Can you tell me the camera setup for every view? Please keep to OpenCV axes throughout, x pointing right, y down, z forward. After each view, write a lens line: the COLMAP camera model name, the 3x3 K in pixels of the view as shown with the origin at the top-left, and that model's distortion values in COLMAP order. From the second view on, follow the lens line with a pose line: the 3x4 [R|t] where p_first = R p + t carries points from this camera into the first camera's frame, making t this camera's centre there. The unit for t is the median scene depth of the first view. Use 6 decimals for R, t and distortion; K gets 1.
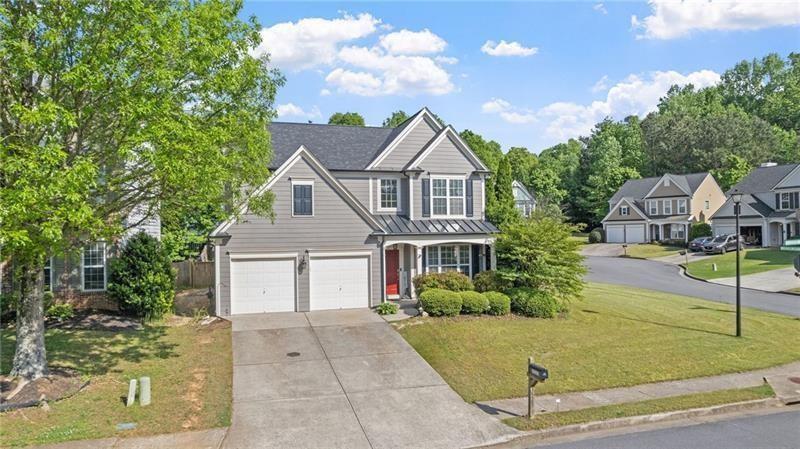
lens RADIAL K [[522.7, 0, 401.2], [0, 522.7, 225.7], [0, 0, 1]] dist [-0.055988, 0.021832]
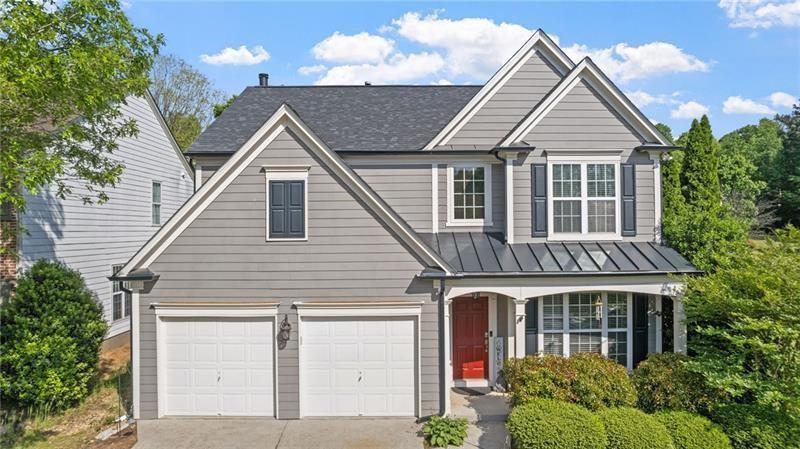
lens RADIAL K [[522.7, 0, 397.0], [0, 522.7, 225.3], [0, 0, 1]] dist [-0.055988, 0.021832]
pose [[0.956969, 0.002906, -0.290174, 0.063144], [-0.000959, 0.999976, 0.006850, -0.032289], [0.290187, -0.006277, 0.956949, 0.467049]]
